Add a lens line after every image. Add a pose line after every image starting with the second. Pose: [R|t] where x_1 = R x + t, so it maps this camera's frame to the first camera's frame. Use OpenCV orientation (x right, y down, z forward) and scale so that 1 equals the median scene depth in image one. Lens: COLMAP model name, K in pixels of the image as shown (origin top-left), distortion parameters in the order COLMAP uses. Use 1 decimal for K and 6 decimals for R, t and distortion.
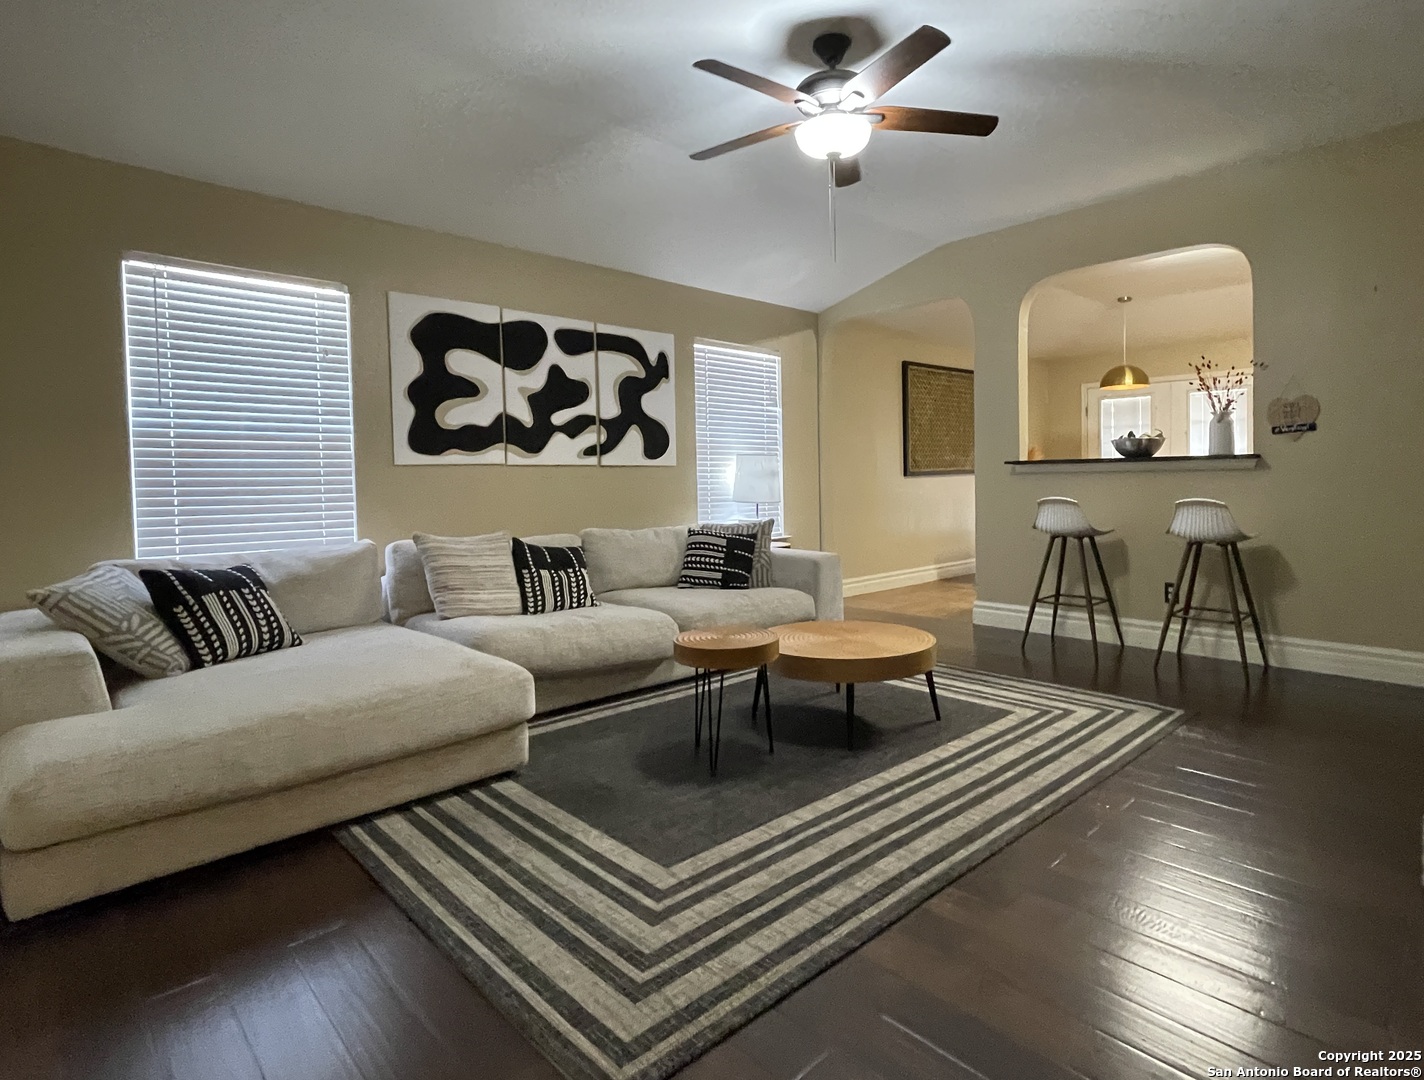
lens RADIAL K [[768.1, 0, 712.9], [0, 768.1, 533.4], [0, 0, 1]] dist [0.001682, 0.000164]
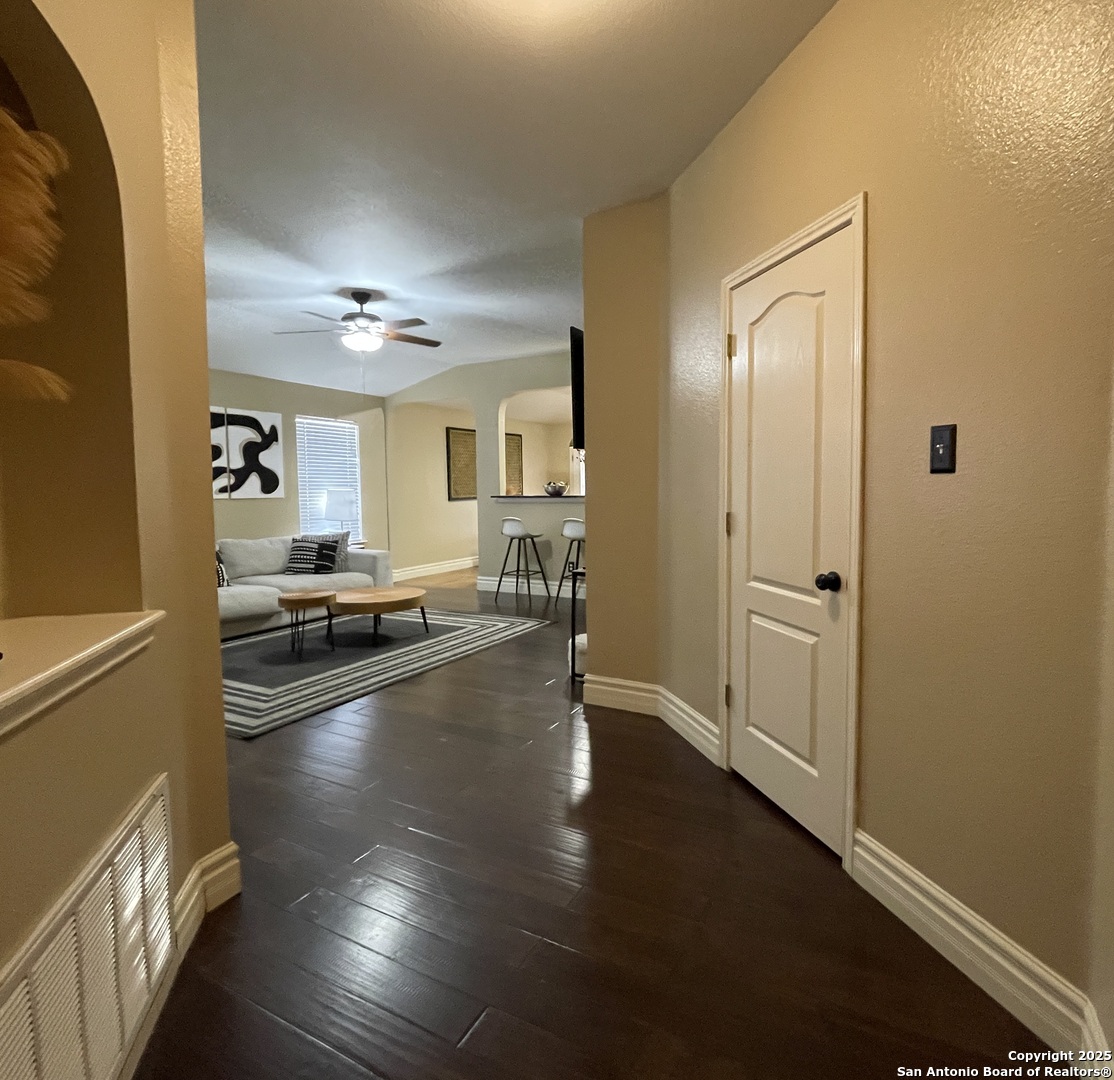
lens RADIAL K [[560.5, 0, 557.0], [0, 560.5, 540.0], [0, 0, 1]] dist [-0.041767, -0.000294]
pose [[0.923383, -0.019735, 0.383372, 0.033698], [0.017685, 0.999804, 0.008871, -0.002650], [-0.383472, -0.001411, 0.923552, -0.286093]]
